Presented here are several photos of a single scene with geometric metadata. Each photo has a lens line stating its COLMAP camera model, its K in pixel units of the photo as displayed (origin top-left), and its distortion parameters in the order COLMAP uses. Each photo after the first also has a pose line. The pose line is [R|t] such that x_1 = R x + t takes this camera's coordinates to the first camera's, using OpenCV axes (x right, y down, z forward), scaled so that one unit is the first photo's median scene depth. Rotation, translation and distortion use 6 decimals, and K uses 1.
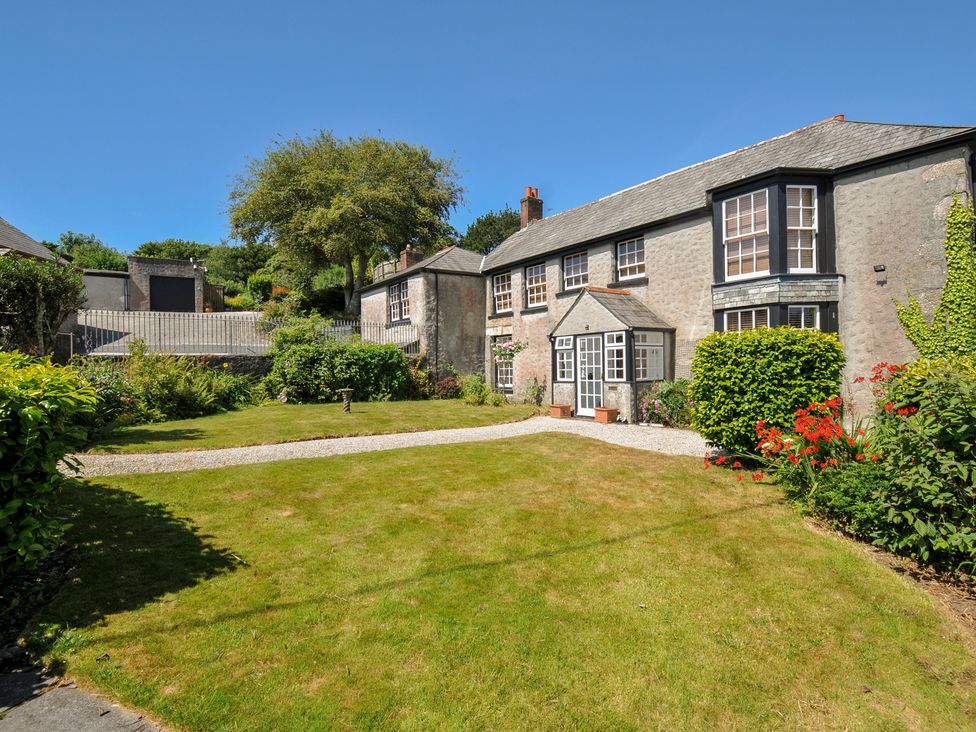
lens RADIAL K [[495.6, 0, 487.0], [0, 495.6, 367.9], [0, 0, 1]] dist [0.002648, -0.020546]
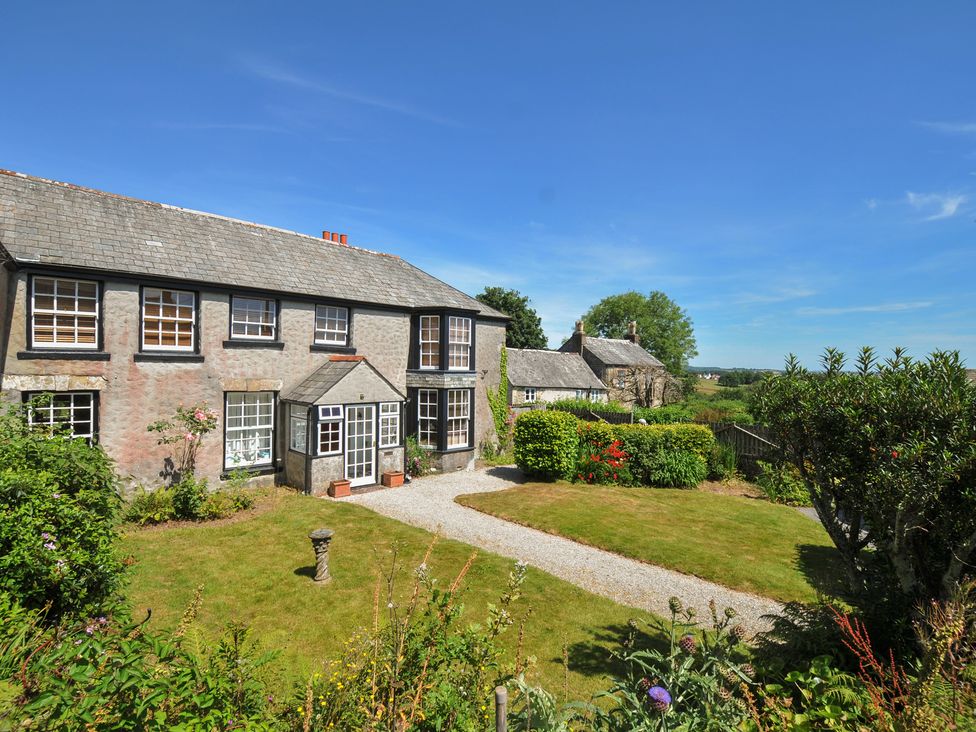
lens RADIAL K [[477.8, 0, 498.9], [0, 477.8, 370.2], [0, 0, 1]] dist [0.005548, -0.018940]
pose [[-0.152440, 0.017398, 0.988160, -0.825644], [-0.010271, 0.999763, -0.019187, -0.124391], [-0.988259, -0.013074, -0.152225, 0.905719]]
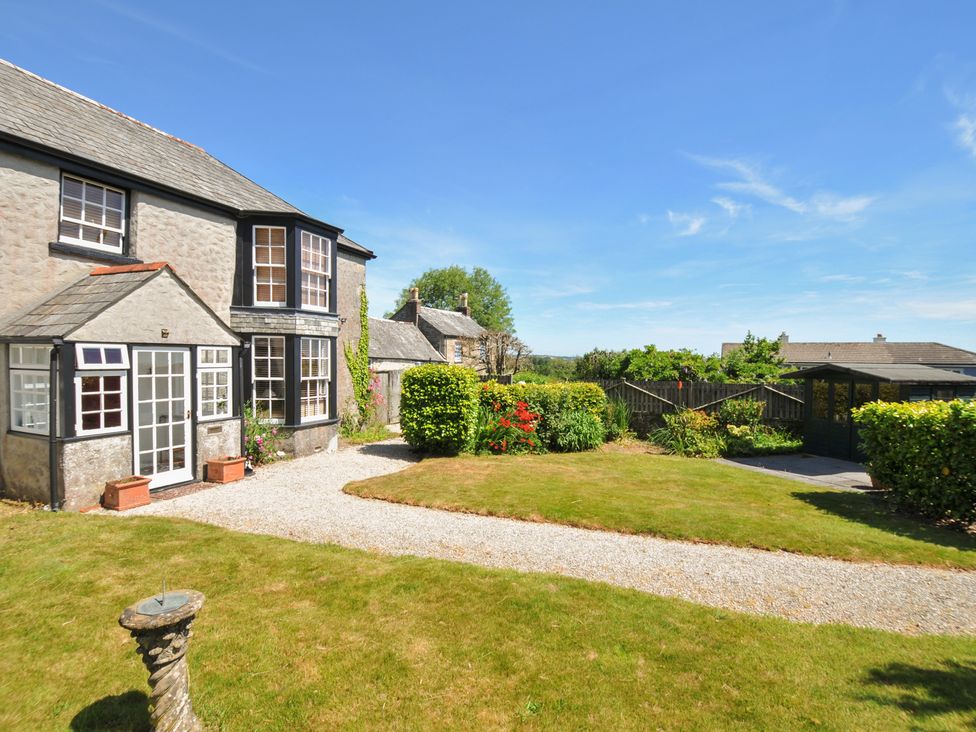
lens RADIAL K [[477.8, 0, 498.9], [0, 477.8, 370.2], [0, 0, 1]] dist [0.005548, -0.018940]
pose [[-0.534089, -0.007437, 0.845396, -0.496468], [-0.000792, 0.999965, 0.008297, -0.045169], [-0.845428, 0.003762, -0.534076, 1.002824]]
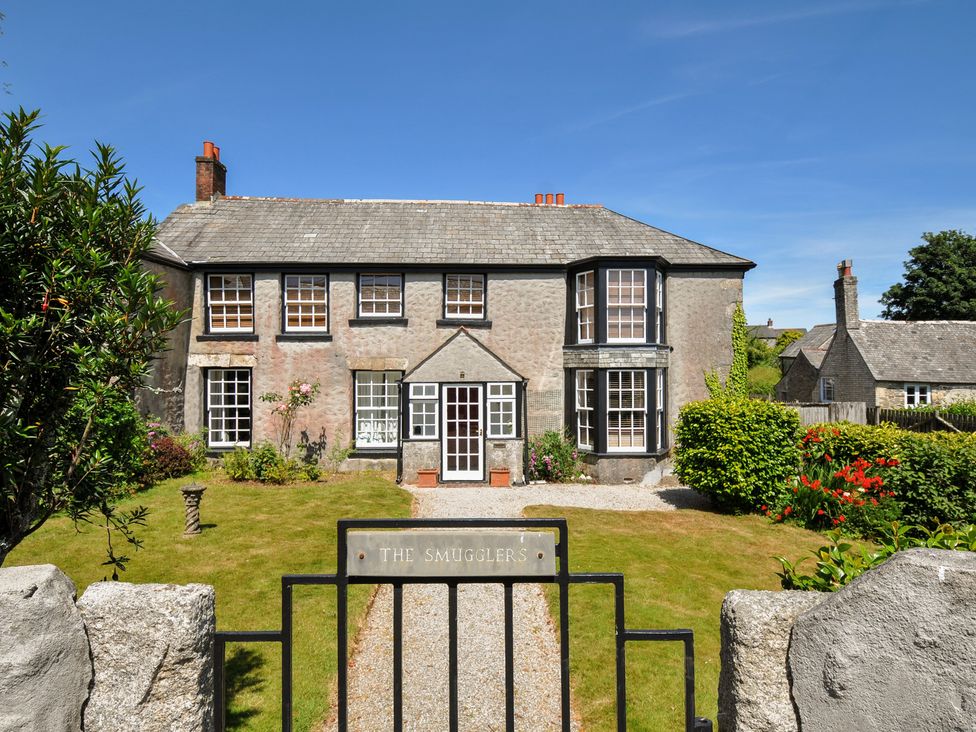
lens RADIAL K [[598.1, 0, 500.6], [0, 598.1, 367.4], [0, 0, 1]] dist [0.001382, -0.000002]
pose [[0.557097, 0.030699, 0.829880, -0.630482], [-0.007002, 0.999455, -0.032272, -0.063864], [-0.830418, 0.012168, 0.557008, 0.391095]]
